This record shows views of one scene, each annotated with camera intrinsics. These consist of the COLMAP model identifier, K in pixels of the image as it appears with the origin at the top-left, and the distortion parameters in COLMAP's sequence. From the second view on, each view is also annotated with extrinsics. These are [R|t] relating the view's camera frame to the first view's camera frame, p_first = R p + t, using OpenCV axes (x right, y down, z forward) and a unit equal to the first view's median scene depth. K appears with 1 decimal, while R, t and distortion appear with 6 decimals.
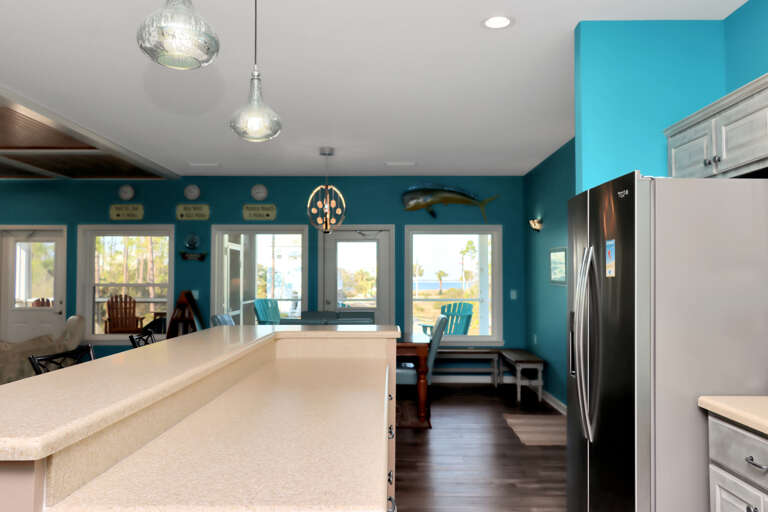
lens RADIAL K [[657.1, 0, 384.1], [0, 657.1, 261.9], [0, 0, 1]] dist [0.030625, 0.008229]
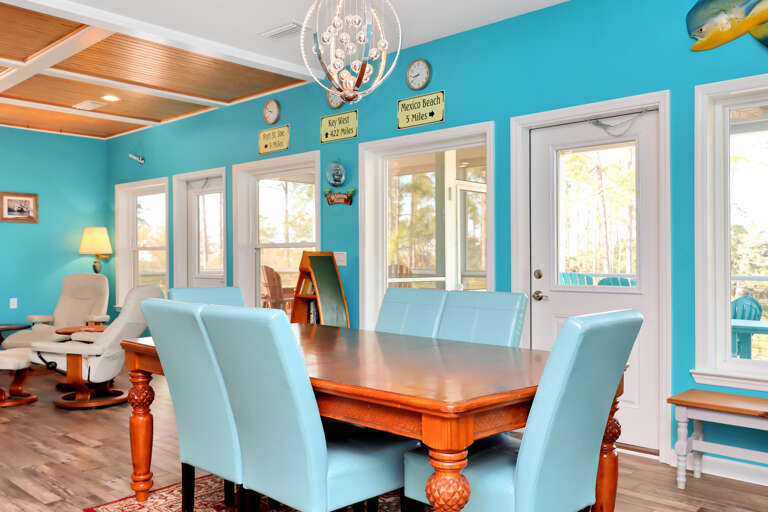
lens RADIAL K [[657.1, 0, 385.0], [0, 657.1, 261.7], [0, 0, 1]] dist [0.030625, 0.008229]
pose [[0.744812, -0.000367, -0.667274, 0.161790], [0.021241, 0.999506, 0.023160, 0.039064], [0.666936, -0.031423, 0.744452, 0.559973]]
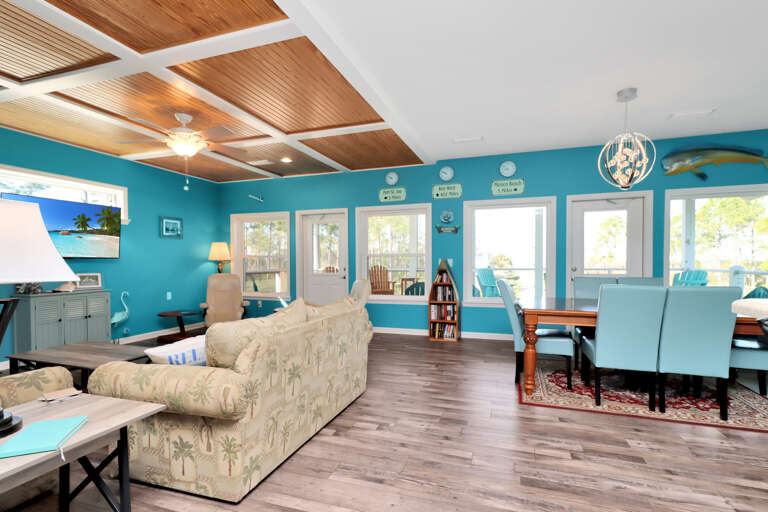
lens RADIAL K [[378.2, 0, 385.7], [0, 378.2, 259.9], [0, 0, 1]] dist [0.005727, -0.003625]
pose [[0.953064, -0.008557, -0.302648, -0.193195], [0.016158, 0.999614, 0.022618, 0.027934], [0.302337, -0.026446, 0.952834, 0.333740]]
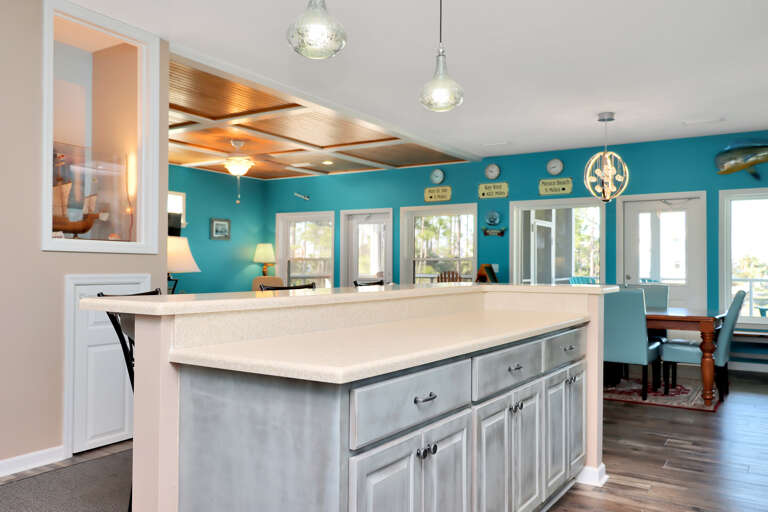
lens RADIAL K [[657.1, 0, 368.0], [0, 657.1, 258.9], [0, 0, 1]] dist [0.030625, 0.008229]
pose [[0.842491, -0.001251, -0.538709, 0.112831], [0.009438, 0.999878, 0.012437, 0.019874], [0.538628, -0.015563, 0.842400, -0.006706]]
